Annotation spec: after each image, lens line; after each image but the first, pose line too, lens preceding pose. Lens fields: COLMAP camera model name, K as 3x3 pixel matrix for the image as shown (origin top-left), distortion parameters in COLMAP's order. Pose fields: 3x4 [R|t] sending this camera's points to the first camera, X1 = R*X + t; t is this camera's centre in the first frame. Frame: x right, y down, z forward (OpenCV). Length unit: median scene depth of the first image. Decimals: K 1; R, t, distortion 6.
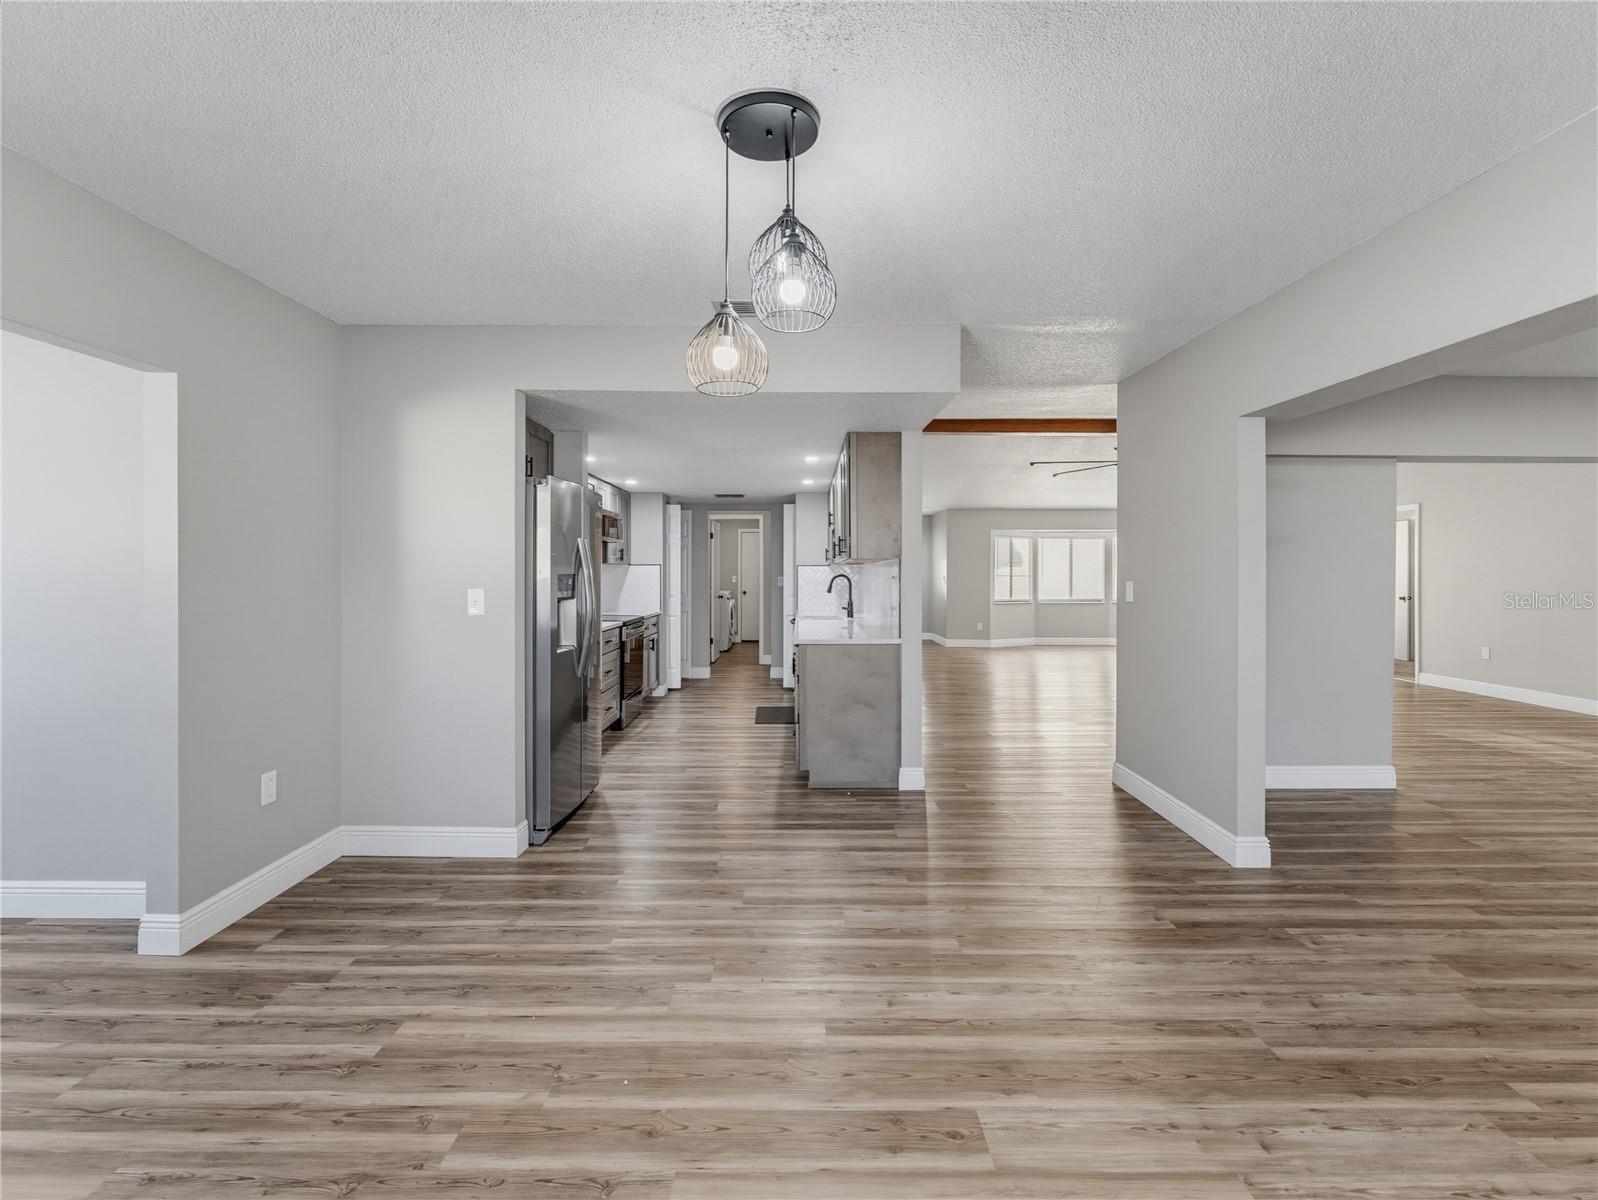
lens RADIAL K [[730.1, 0, 800.4], [0, 730.1, 573.6], [0, 0, 1]] dist [-0.000067, -0.000008]
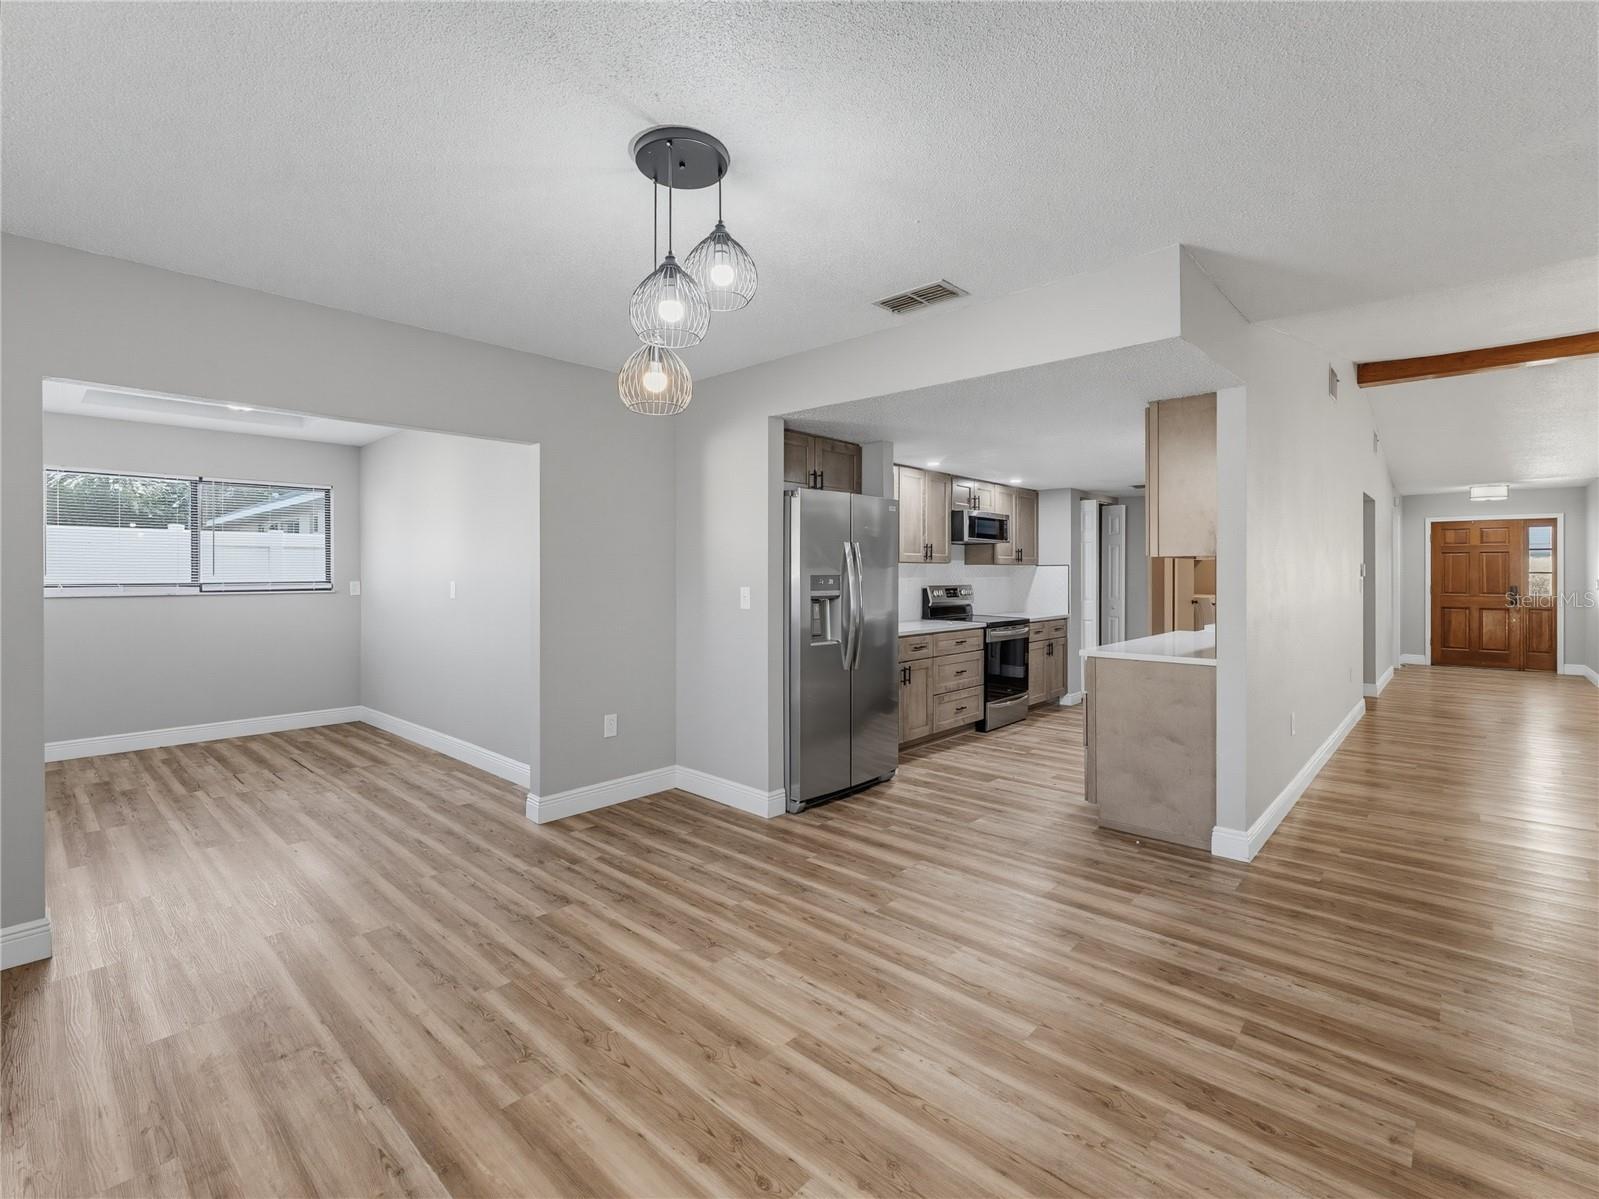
lens RADIAL K [[730.6, 0, 800.9], [0, 730.6, 573.1], [0, 0, 1]] dist [-0.000067, -0.000008]
pose [[0.742801, -0.000322, -0.669512, 0.526770], [-0.001544, 0.999996, -0.002194, 0.000620], [0.669510, 0.002664, 0.742798, 0.209735]]
